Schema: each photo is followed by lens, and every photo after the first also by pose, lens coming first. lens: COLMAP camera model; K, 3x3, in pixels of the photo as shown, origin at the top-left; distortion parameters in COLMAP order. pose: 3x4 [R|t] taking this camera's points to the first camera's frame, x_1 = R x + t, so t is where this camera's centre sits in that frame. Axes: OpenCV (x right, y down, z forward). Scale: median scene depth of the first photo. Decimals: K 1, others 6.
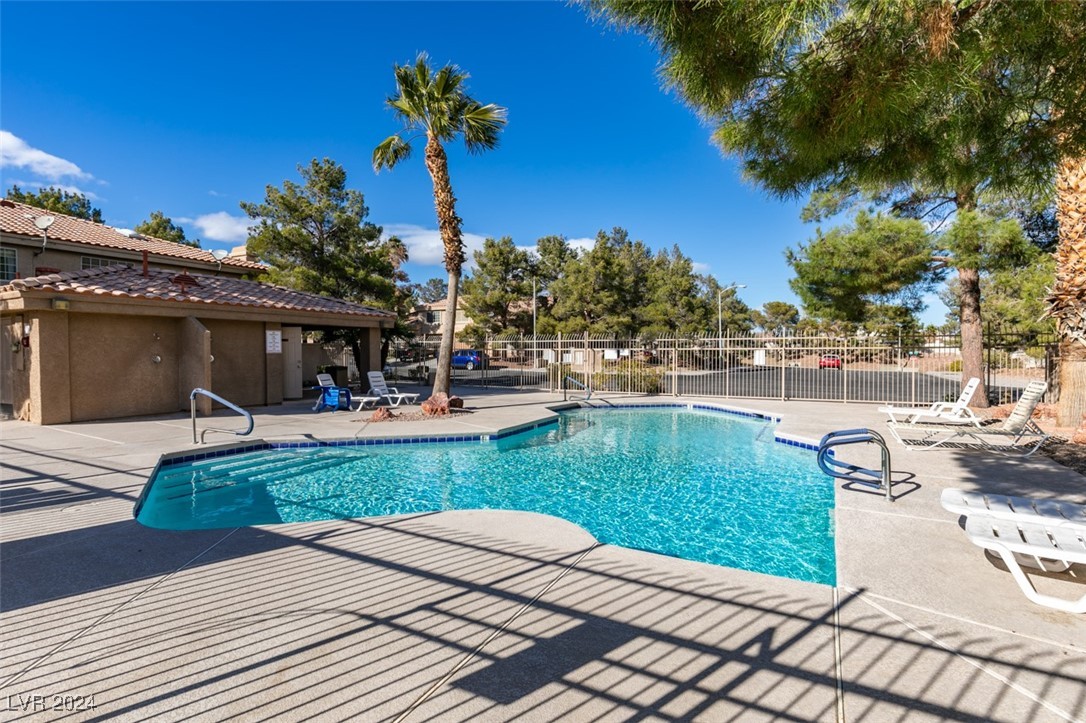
lens RADIAL K [[502.4, 0, 543.0], [0, 502.4, 361.5], [0, 0, 1]] dist [-0.001510, -0.000252]
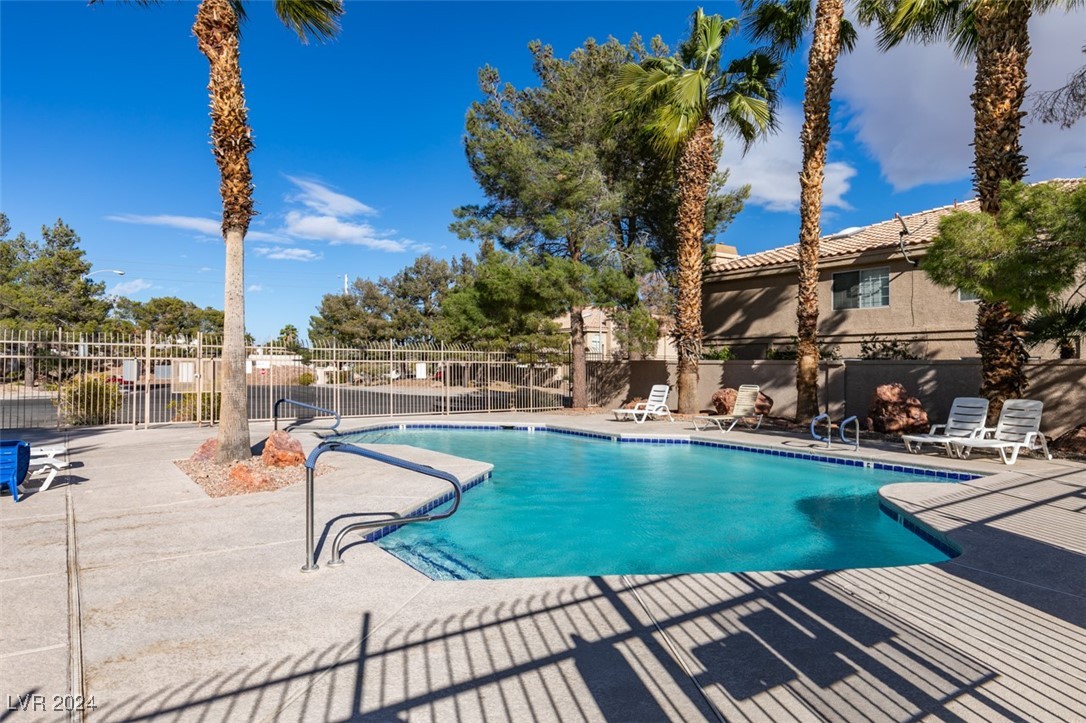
lens RADIAL K [[633.5, 0, 543.0], [0, 633.5, 361.5], [0, 0, 1]] dist [0.001738, 0.000072]
pose [[0.430407, 0.014364, 0.902521, -0.361139], [0.004833, 0.999822, -0.018217, -0.000993], [-0.902622, 0.012203, 0.430261, 0.196901]]
